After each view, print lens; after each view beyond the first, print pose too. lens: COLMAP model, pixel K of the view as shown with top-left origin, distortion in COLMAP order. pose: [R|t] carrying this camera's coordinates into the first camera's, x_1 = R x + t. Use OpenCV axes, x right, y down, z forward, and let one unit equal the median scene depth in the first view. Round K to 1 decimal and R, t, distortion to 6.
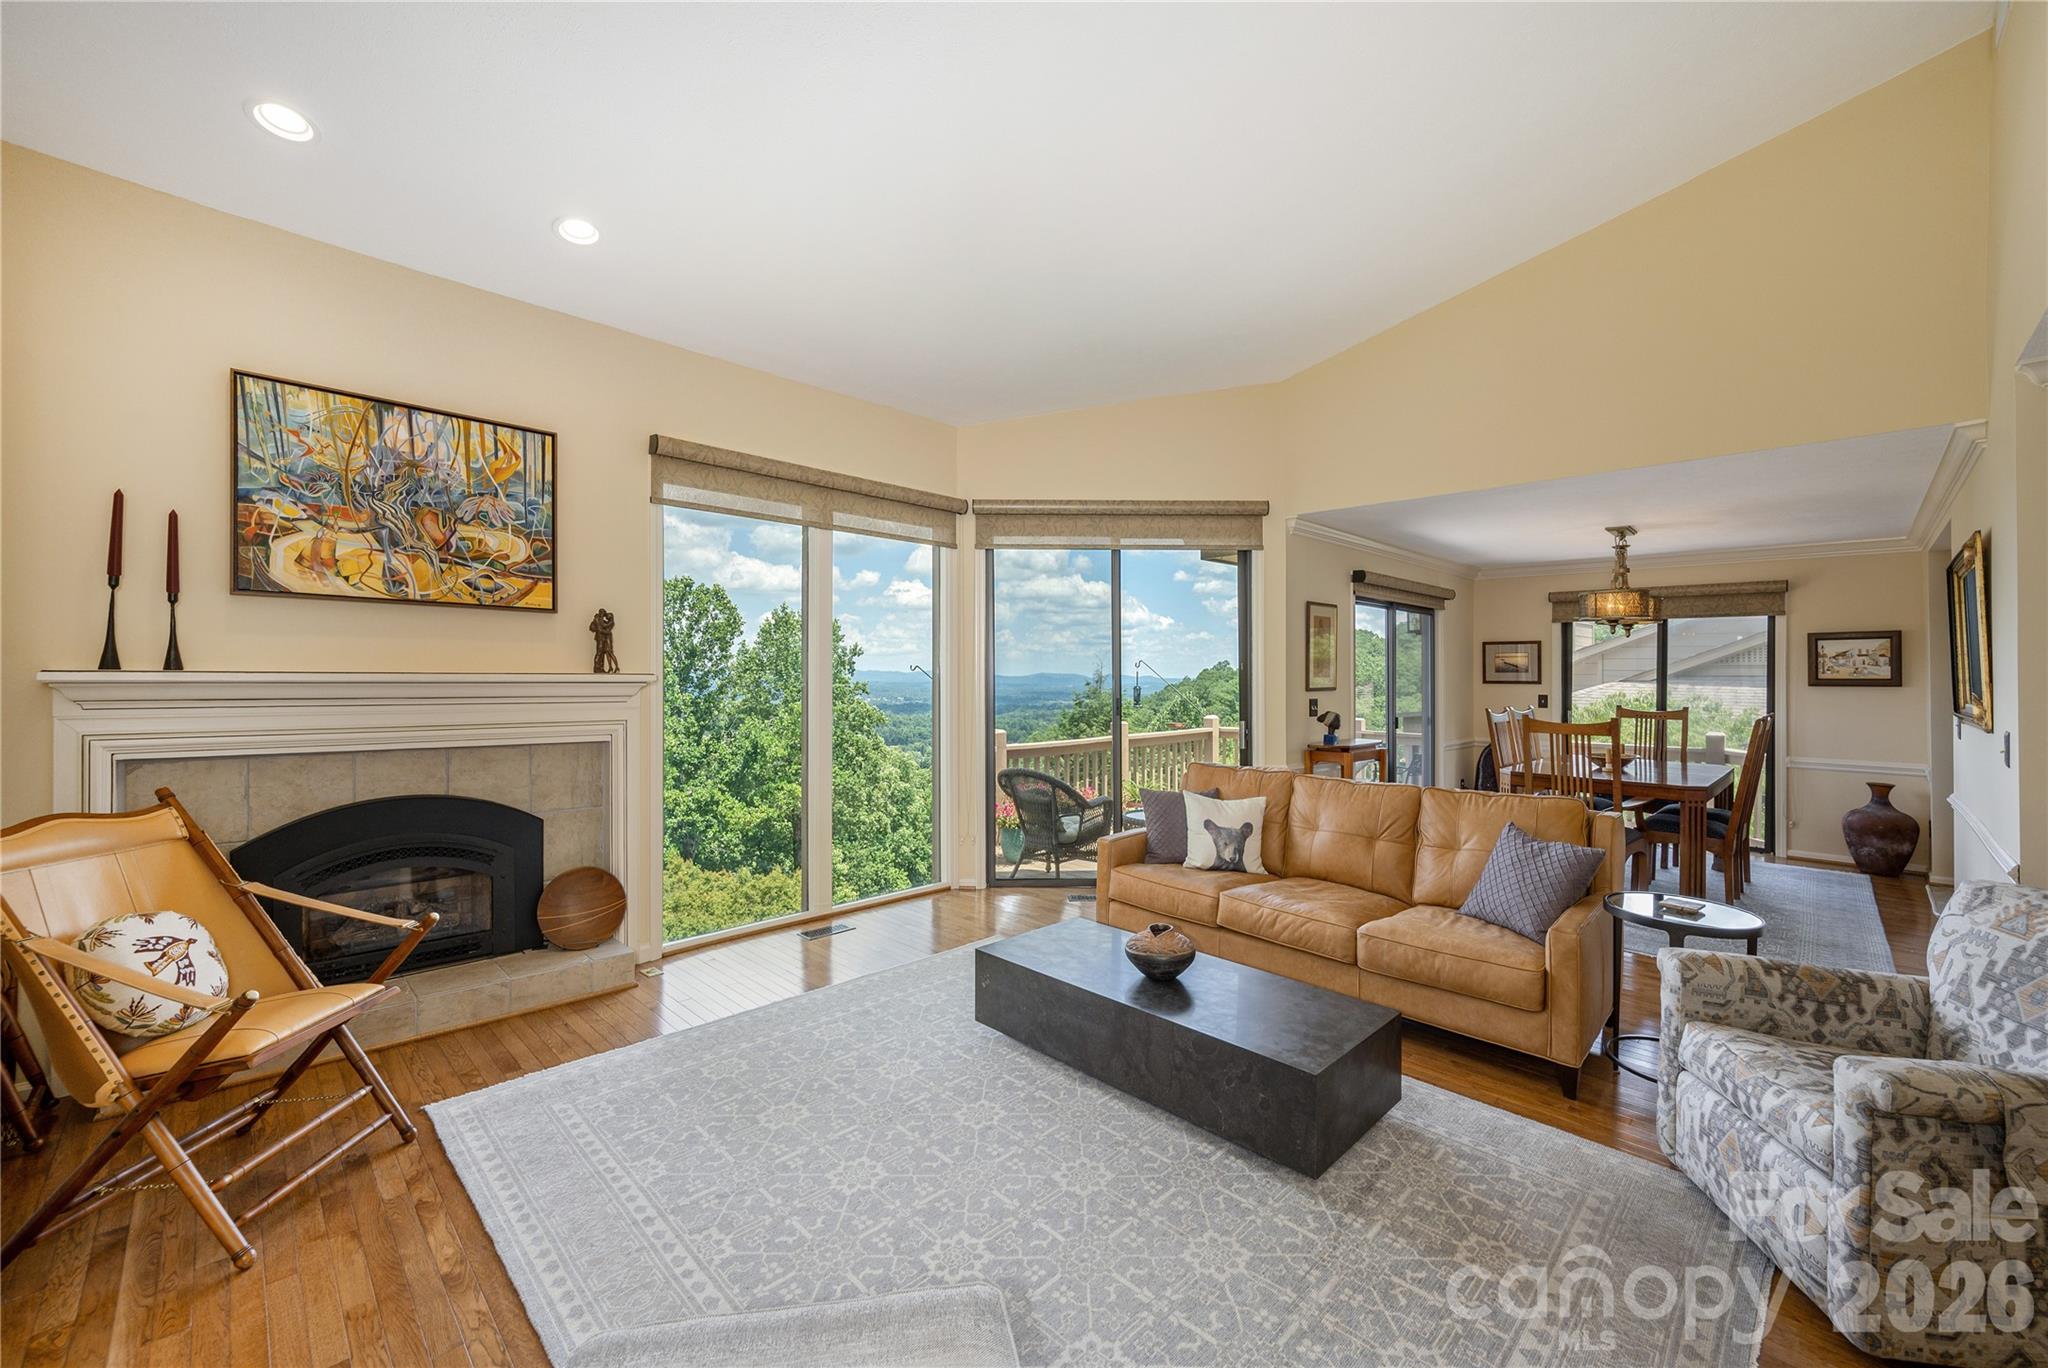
lens RADIAL K [[822.1, 0, 1000.9], [0, 822.1, 676.5], [0, 0, 1]] dist [0.006877, -0.001219]
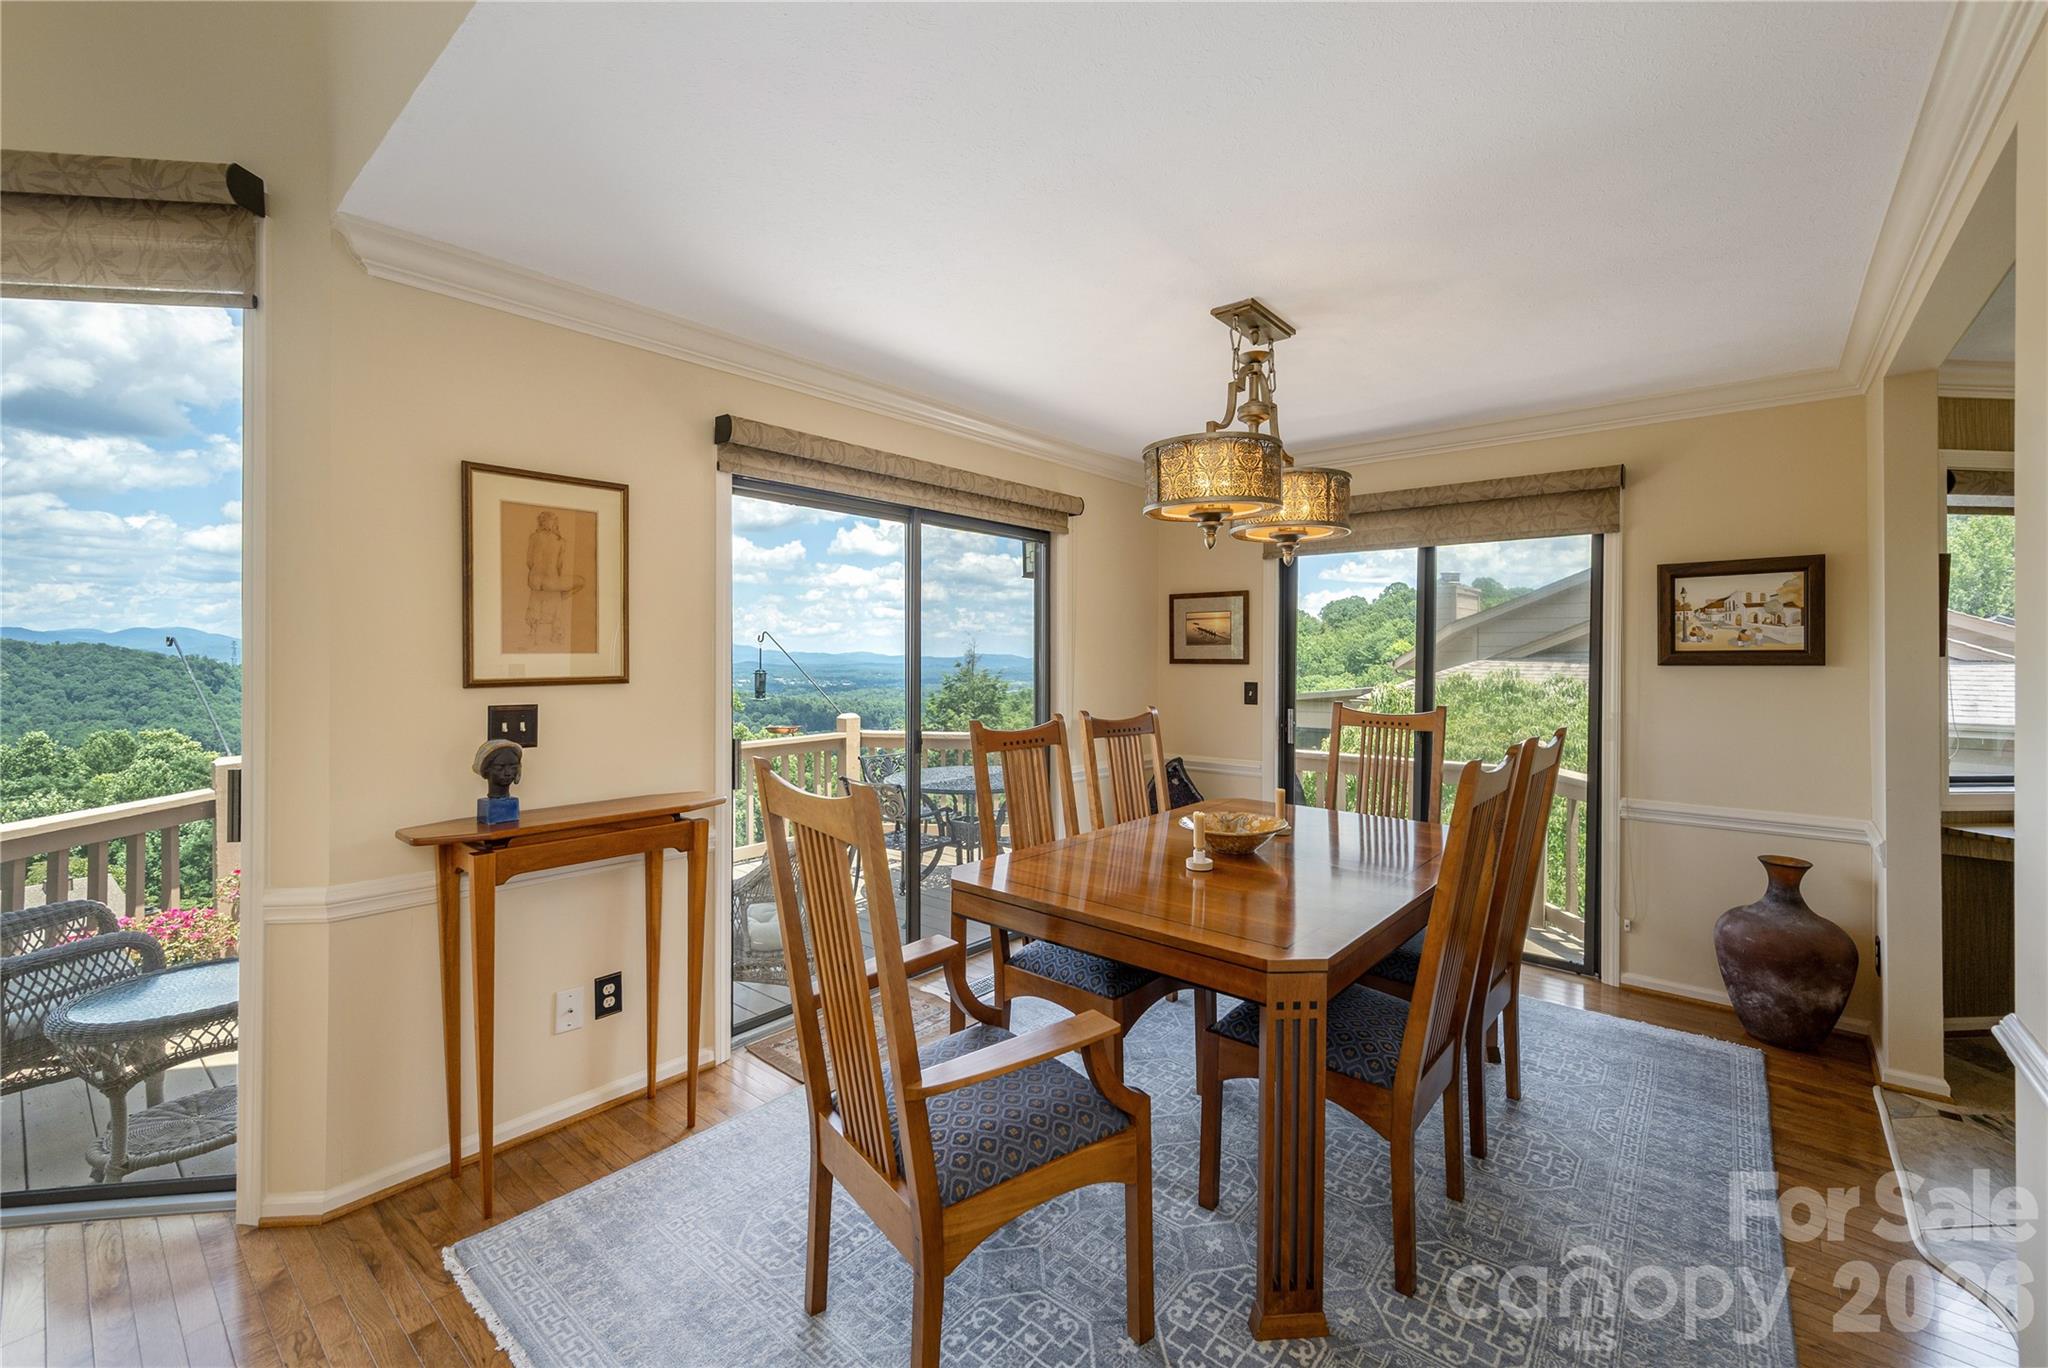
lens RADIAL K [[822.1, 0, 1022.8], [0, 822.1, 667.1], [0, 0, 1]] dist [0.006877, -0.001219]
pose [[0.997485, -0.007053, 0.070524, 0.574510], [0.006218, 0.999908, 0.012056, 0.004418], [-0.070603, -0.011587, 0.997437, 0.540392]]
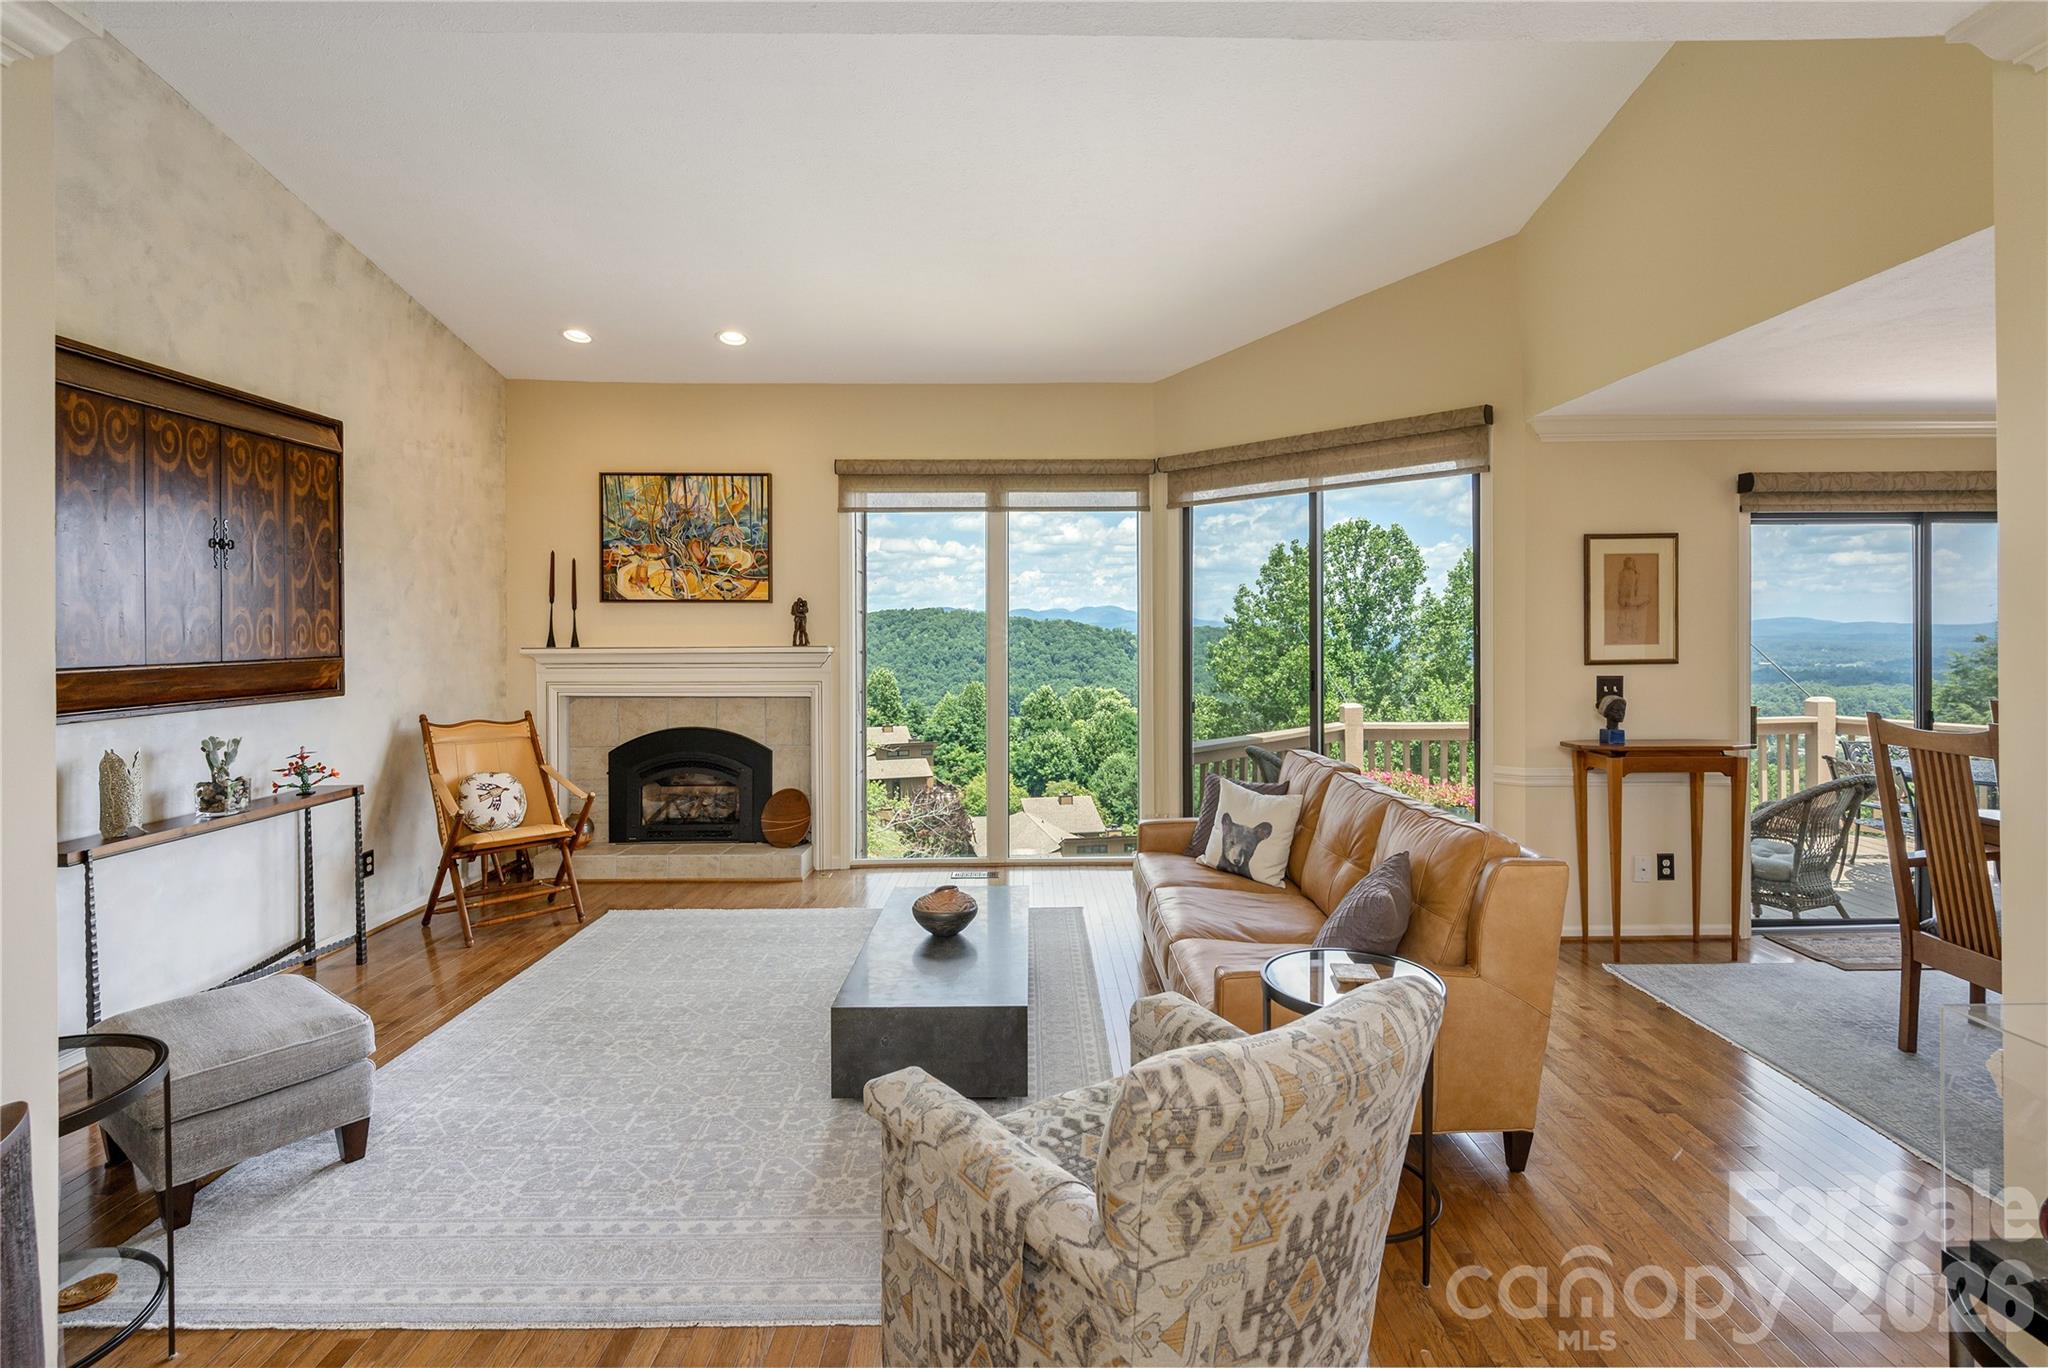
lens RADIAL K [[978.5, 0, 1043.9], [0, 978.5, 627.0], [0, 0, 1]] dist [0.003515, -0.003156]
pose [[0.713728, -0.012711, -0.700308, 0.583992], [0.011121, 0.999915, -0.006814, -0.012162], [0.700335, -0.002925, 0.713809, 0.091101]]
